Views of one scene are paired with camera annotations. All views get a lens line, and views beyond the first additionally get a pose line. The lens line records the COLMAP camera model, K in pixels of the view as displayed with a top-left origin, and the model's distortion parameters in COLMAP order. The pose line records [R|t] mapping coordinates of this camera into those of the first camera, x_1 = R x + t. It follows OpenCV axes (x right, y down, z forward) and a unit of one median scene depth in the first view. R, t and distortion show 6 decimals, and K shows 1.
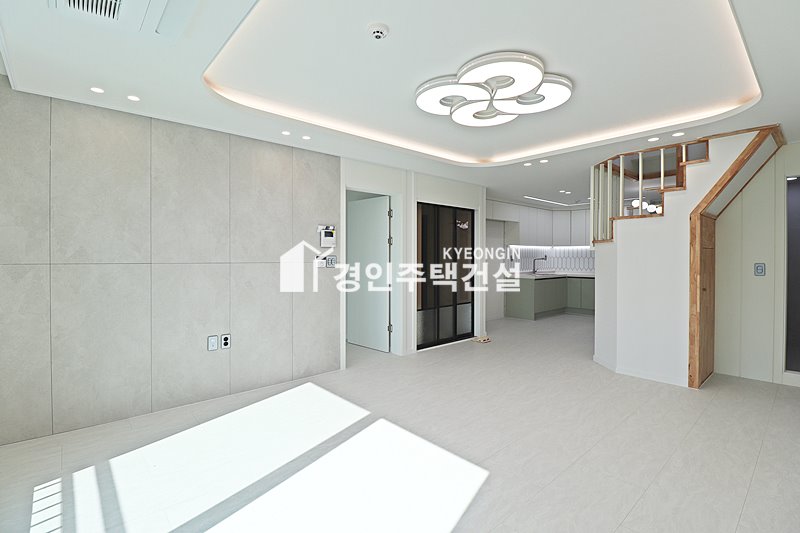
lens RADIAL K [[369.7, 0, 403.3], [0, 369.7, 265.0], [0, 0, 1]] dist [-0.010084, -0.008138]
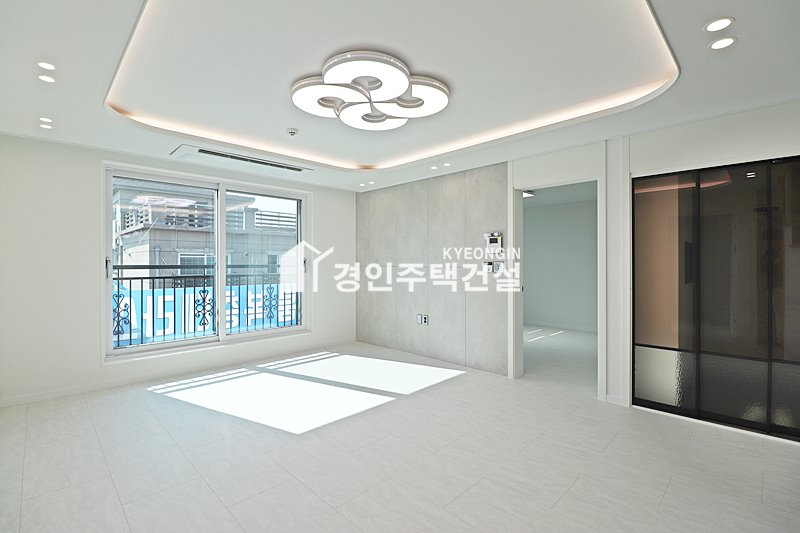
lens RADIAL K [[369.7, 0, 407.5], [0, 369.7, 262.3], [0, 0, 1]] dist [-0.010084, -0.008138]
pose [[0.065494, -0.000042, -0.997853, 0.839622], [-0.016596, 0.999862, -0.001131, -0.017682], [0.997715, 0.016635, 0.065484, 0.706114]]
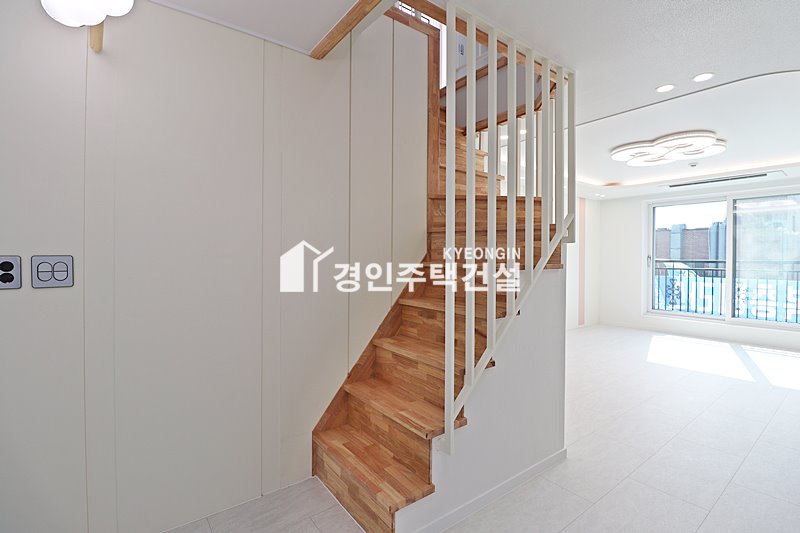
lens RADIAL K [[369.7, 0, 401.9], [0, 369.7, 260.5], [0, 0, 1]] dist [-0.010084, -0.008138]
pose [[-0.996746, -0.003917, 0.080510, 0.813251], [-0.001819, 0.999657, 0.026107, -0.037316], [-0.080585, 0.025876, -0.996412, 1.756529]]
